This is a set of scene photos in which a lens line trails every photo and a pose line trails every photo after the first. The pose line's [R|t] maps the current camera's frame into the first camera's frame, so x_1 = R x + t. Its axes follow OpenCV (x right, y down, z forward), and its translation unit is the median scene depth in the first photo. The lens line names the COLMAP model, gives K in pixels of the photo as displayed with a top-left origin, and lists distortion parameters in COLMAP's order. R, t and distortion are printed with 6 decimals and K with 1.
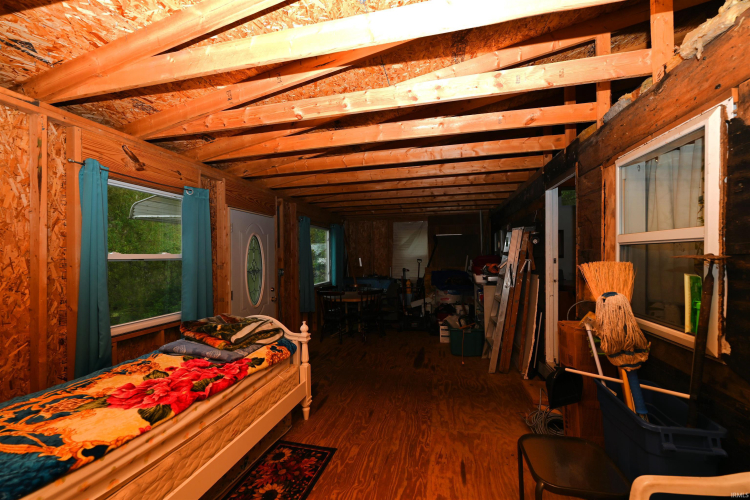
lens RADIAL K [[299.1, 0, 375.0], [0, 299.1, 250.0], [0, 0, 1]] dist [-0.001013, -0.000124]
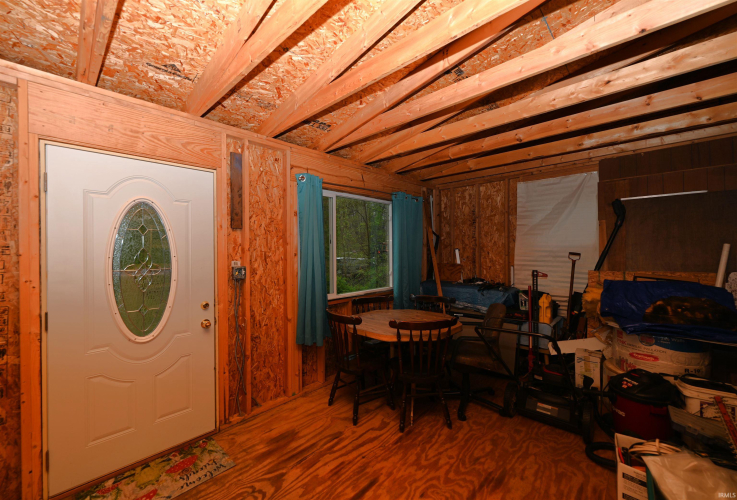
lens RADIAL K [[305.5, 0, 368.5], [0, 305.5, 250.0], [0, 0, 1]] dist [0.025625, -0.000089]
pose [[0.866904, 0.005664, -0.498443, 0.111612], [0.005004, 0.999786, 0.020063, 0.015181], [0.498450, -0.019886, 0.866690, 0.419477]]
